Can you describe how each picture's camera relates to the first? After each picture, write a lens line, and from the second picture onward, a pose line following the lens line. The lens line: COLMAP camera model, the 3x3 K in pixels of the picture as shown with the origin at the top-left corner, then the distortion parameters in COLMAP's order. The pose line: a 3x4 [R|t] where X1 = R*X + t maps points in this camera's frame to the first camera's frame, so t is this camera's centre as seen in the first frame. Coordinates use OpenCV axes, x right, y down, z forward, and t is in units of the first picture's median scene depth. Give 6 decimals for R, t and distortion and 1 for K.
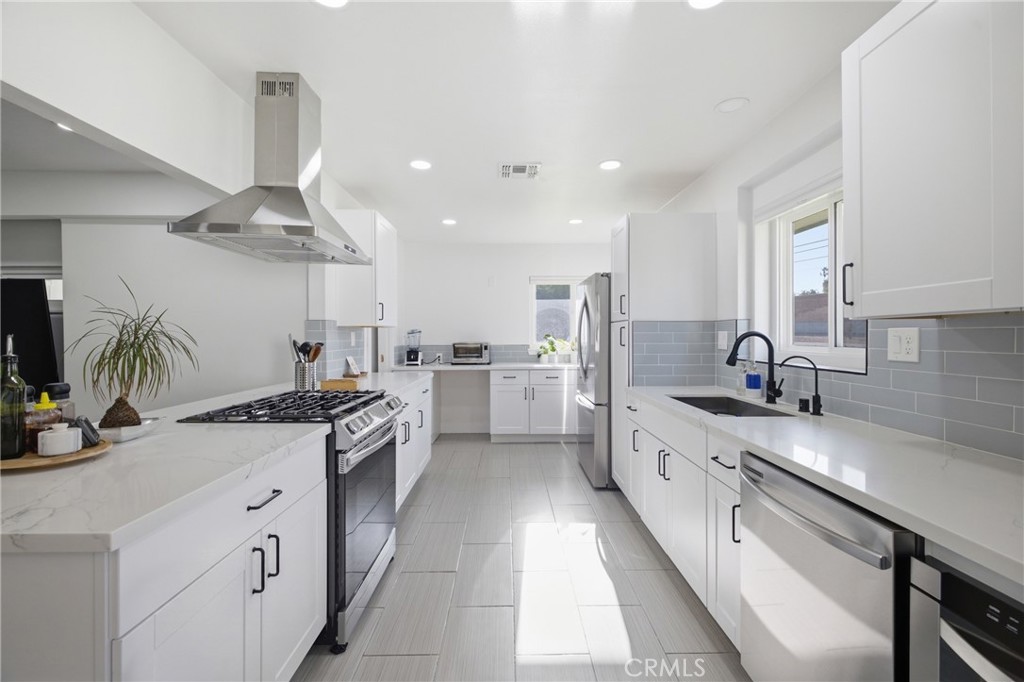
lens RADIAL K [[432.4, 0, 508.4], [0, 432.4, 336.4], [0, 0, 1]] dist [0.005133, -0.000232]
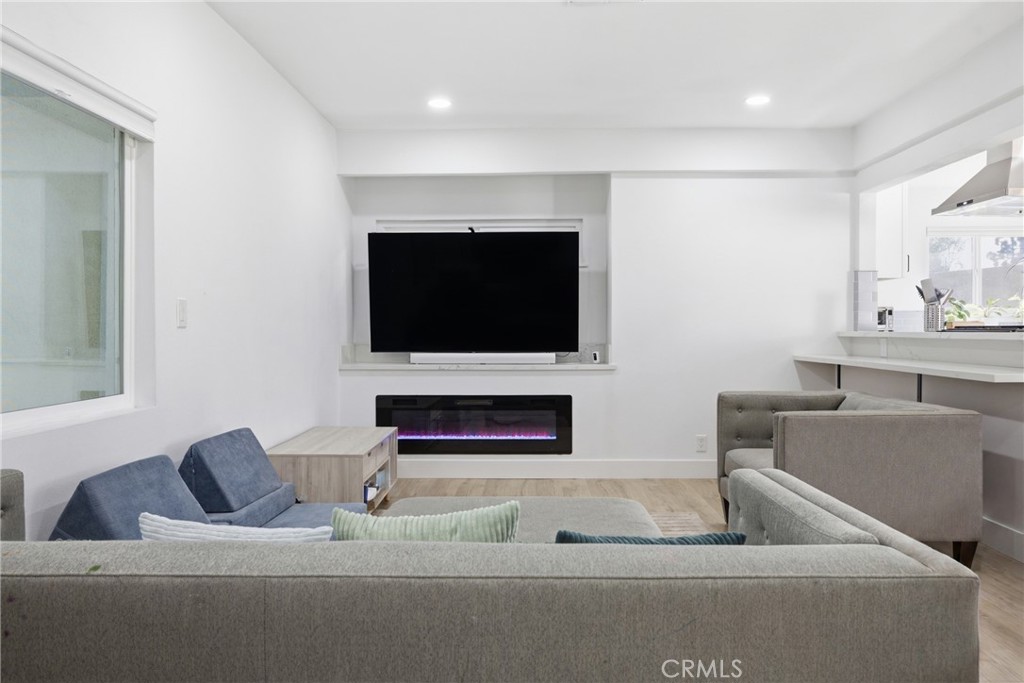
lens RADIAL K [[744.5, 0, 516.9], [0, 744.5, 339.2], [0, 0, 1]] dist [-0.008448, 0.000586]
pose [[0.999714, 0.000344, -0.023932, -1.283523], [0.000010, 0.999890, 0.014804, 0.096502], [0.023935, -0.014800, 0.999604, -0.796754]]
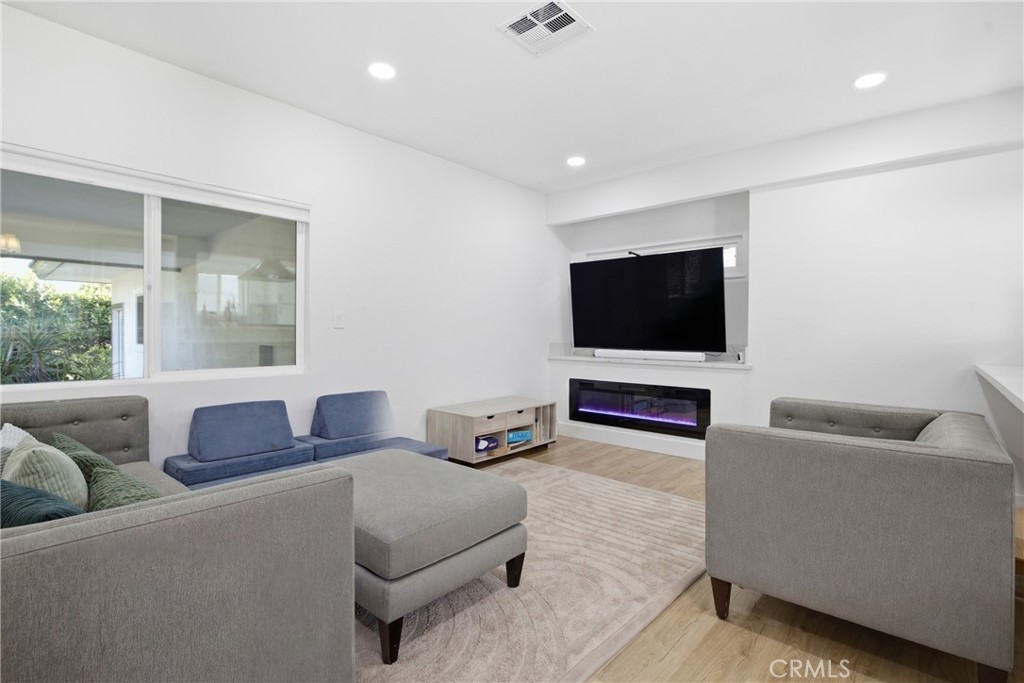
lens RADIAL K [[486.2, 0, 514.6], [0, 486.2, 342.6], [0, 0, 1]] dist [0.009626, -0.000129]
pose [[0.747637, 0.020889, -0.663779, -0.681907], [-0.006339, 0.999684, 0.024319, 0.097707], [0.664078, -0.013974, 0.747533, -0.357458]]
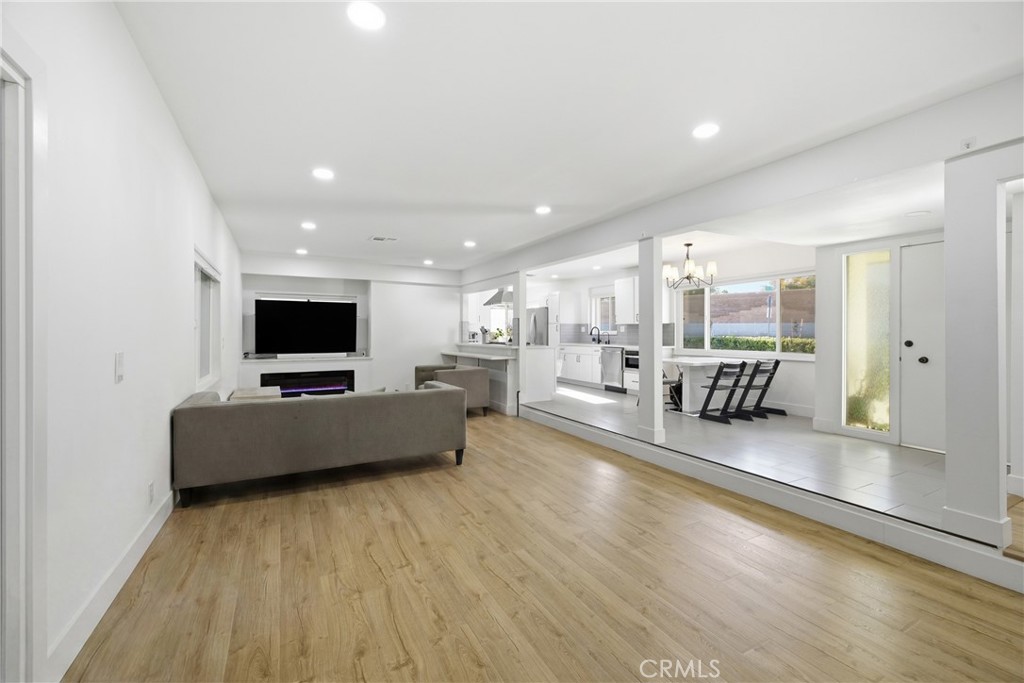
lens RADIAL K [[432.4, 0, 518.3], [0, 432.4, 334.8], [0, 0, 1]] dist [0.005133, -0.000232]
pose [[0.875385, 0.000080, 0.483426, -1.592043], [-0.002001, 0.999992, 0.003456, 0.037587], [-0.483422, -0.003993, 0.875378, -1.737235]]
